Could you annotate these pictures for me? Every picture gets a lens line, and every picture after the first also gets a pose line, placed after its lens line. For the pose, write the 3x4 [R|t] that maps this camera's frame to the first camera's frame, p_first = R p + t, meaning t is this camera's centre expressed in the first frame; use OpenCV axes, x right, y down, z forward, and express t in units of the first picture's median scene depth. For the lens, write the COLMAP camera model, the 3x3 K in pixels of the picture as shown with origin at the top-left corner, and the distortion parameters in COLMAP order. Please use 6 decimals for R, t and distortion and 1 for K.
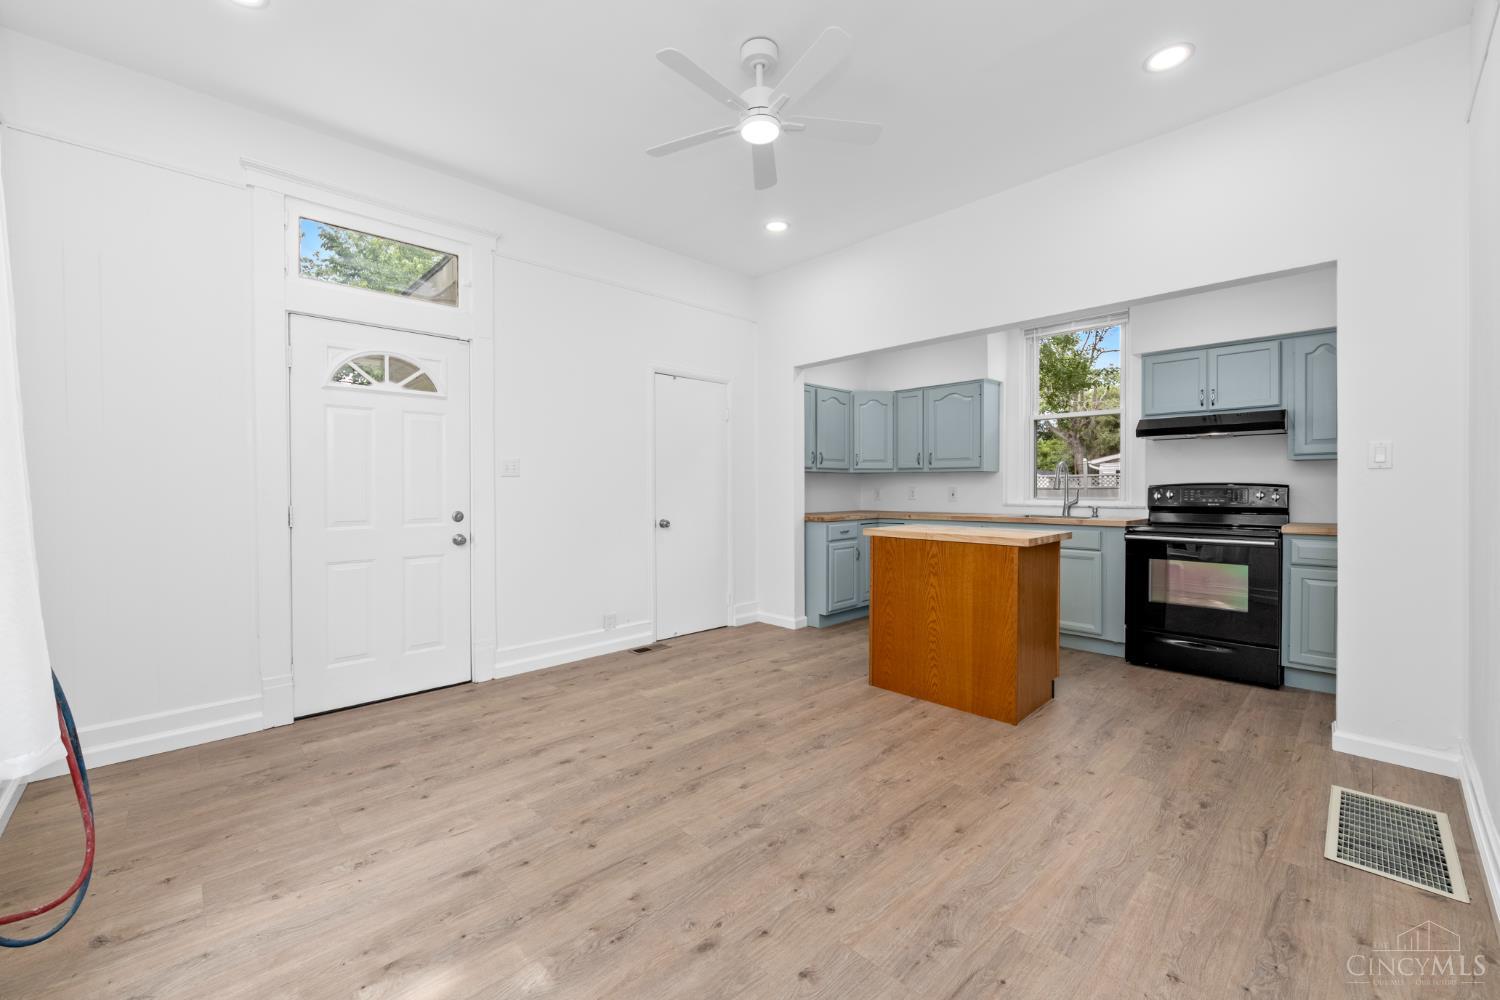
lens RADIAL K [[599.9, 0, 755.0], [0, 599.9, 486.2], [0, 0, 1]] dist [0.000117, -0.000974]
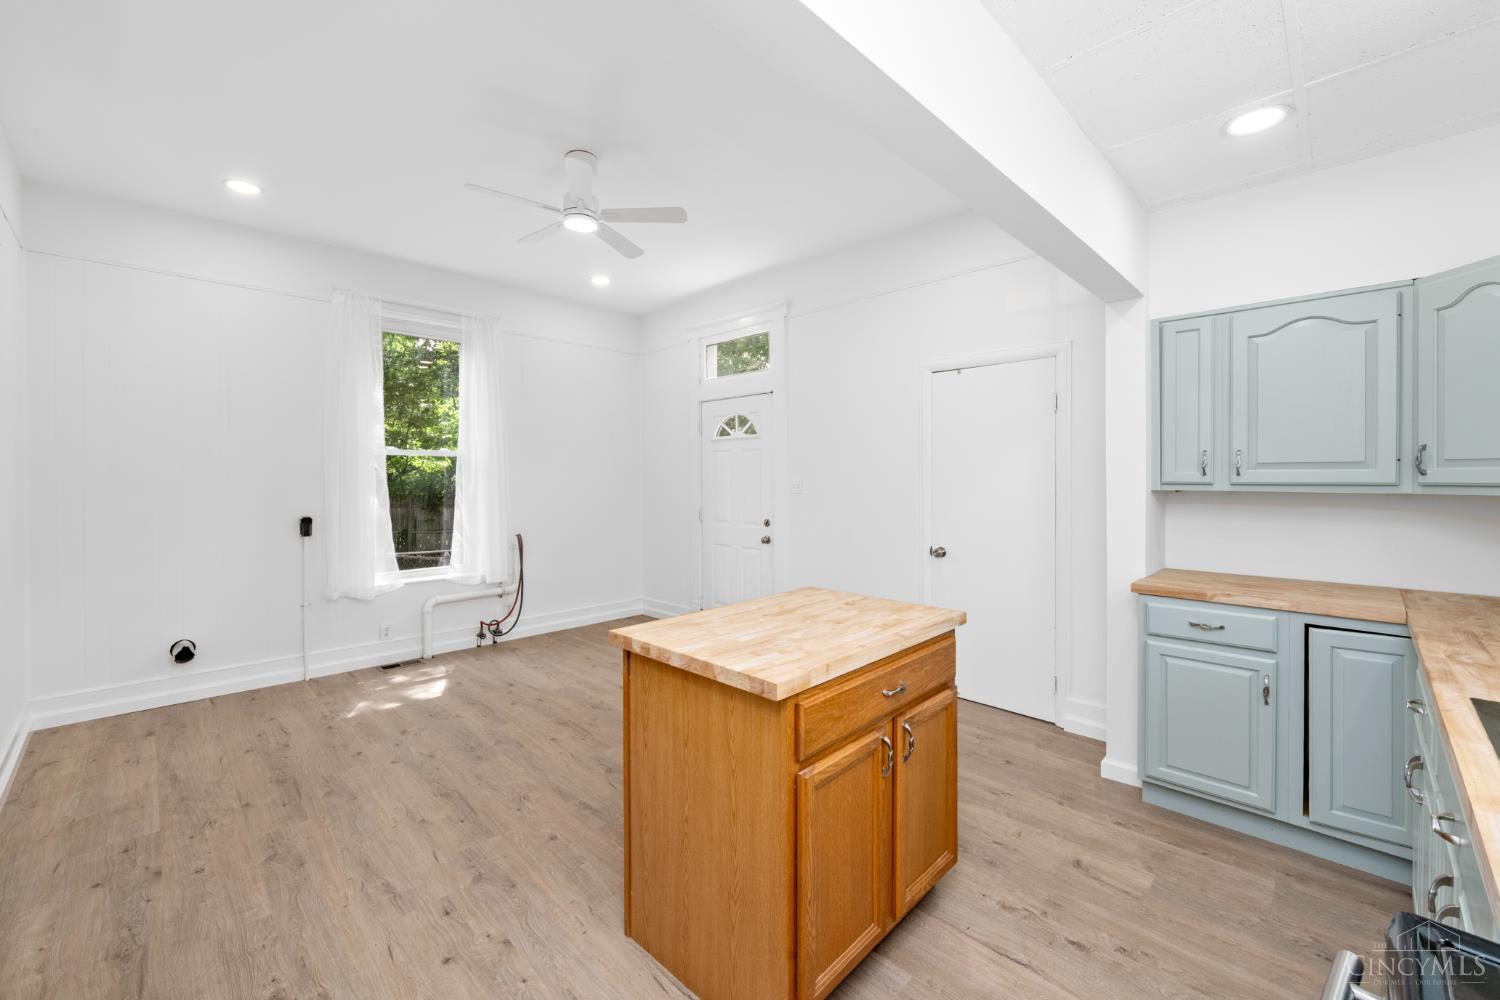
lens RADIAL K [[599.9, 0, 732.6], [0, 599.9, 481.8], [0, 0, 1]] dist [0.000117, -0.000974]
pose [[0.002972, 0.007310, -0.999969, 0.874924], [-0.001485, 0.999972, 0.007305, -0.053302], [0.999994, 0.001463, 0.002983, 0.931942]]
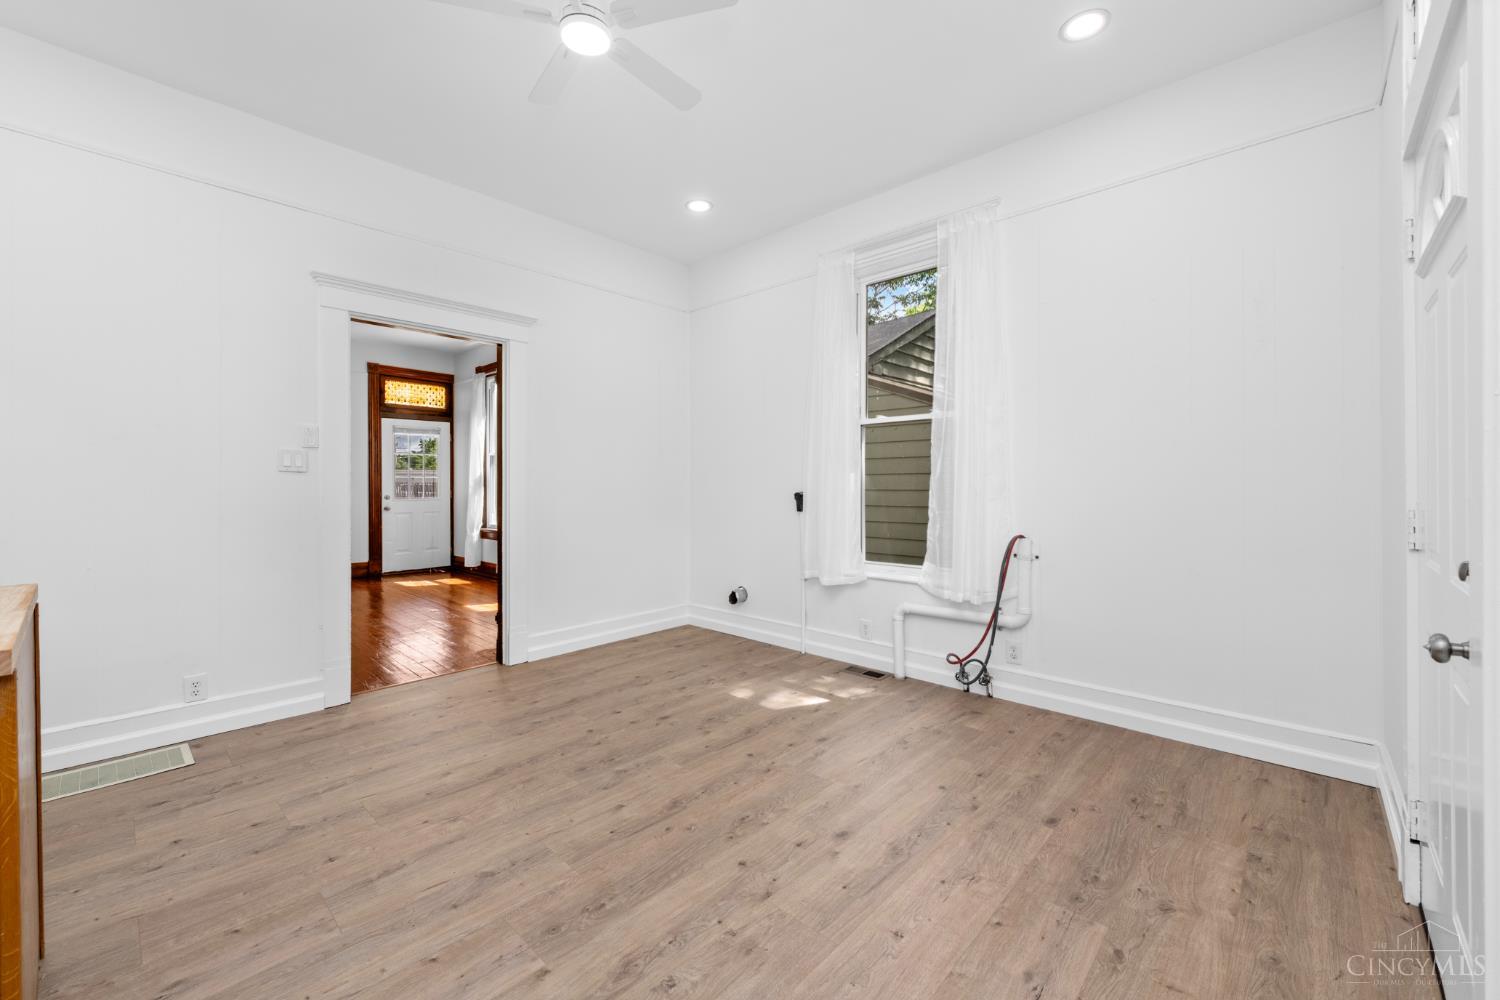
lens RADIAL K [[599.9, 0, 754.3], [0, 599.9, 486.4], [0, 0, 1]] dist [0.000117, -0.000974]
pose [[-0.998645, 0.006442, -0.051632, -0.121163], [0.006244, 0.999973, 0.003995, 0.004004], [0.051656, 0.003667, -0.998658, 1.291556]]
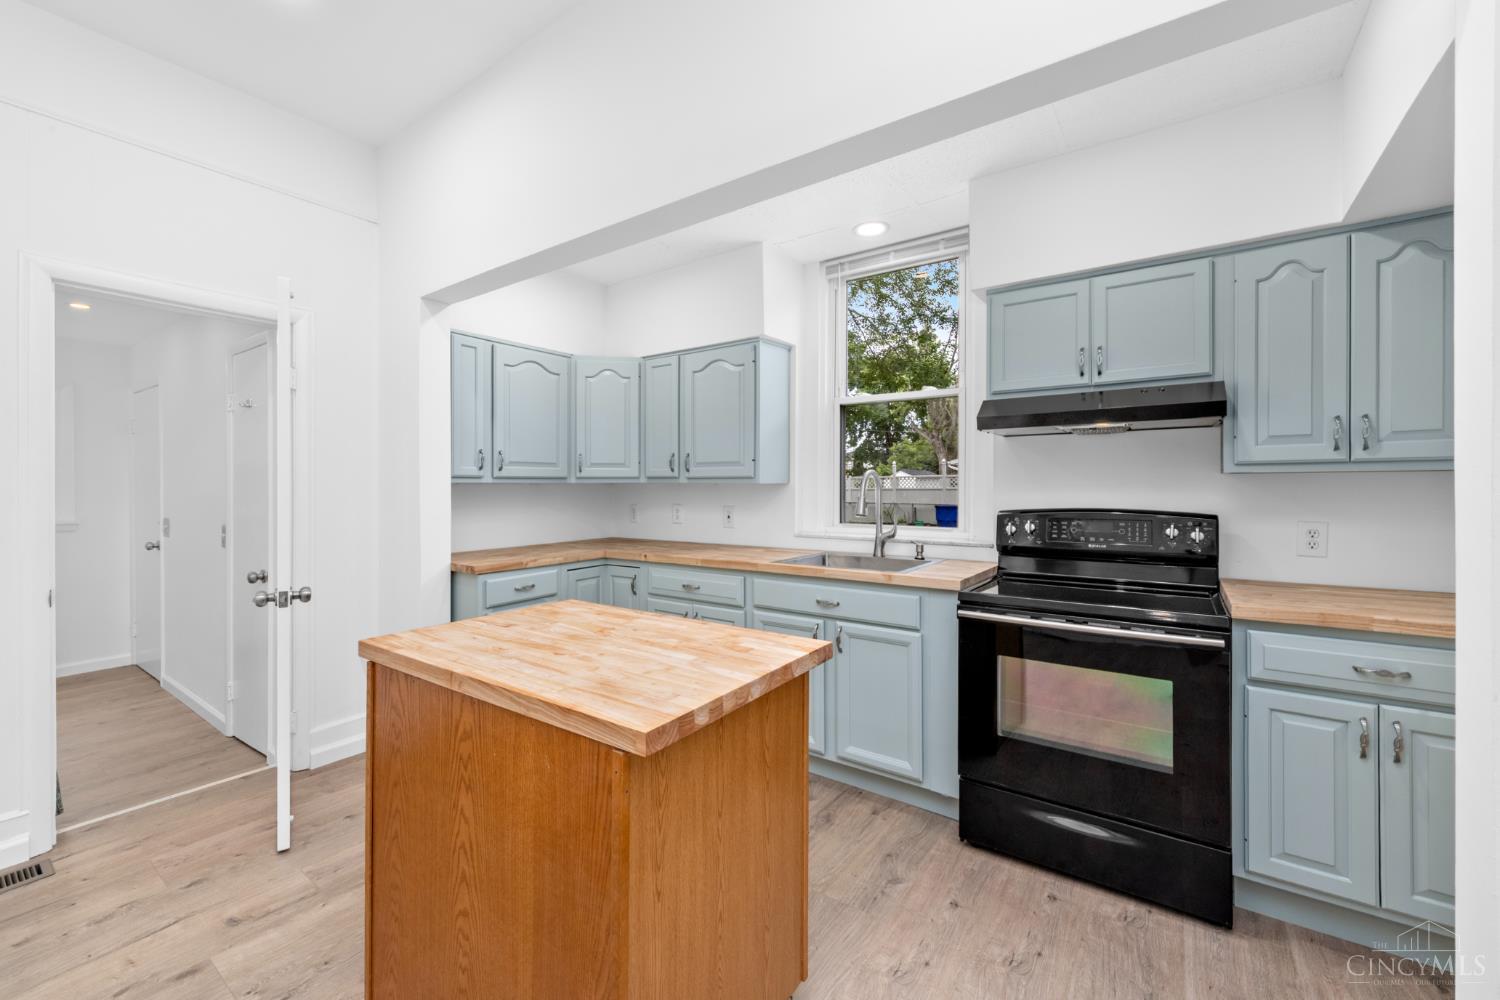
lens RADIAL K [[599.9, 0, 753.5], [0, 599.9, 480.7], [0, 0, 1]] dist [0.000117, -0.000974]
pose [[0.982683, -0.000036, 0.185296, 0.376495], [0.001025, 0.999986, -0.005240, -0.035937], [-0.185293, 0.005339, 0.982669, 0.562826]]
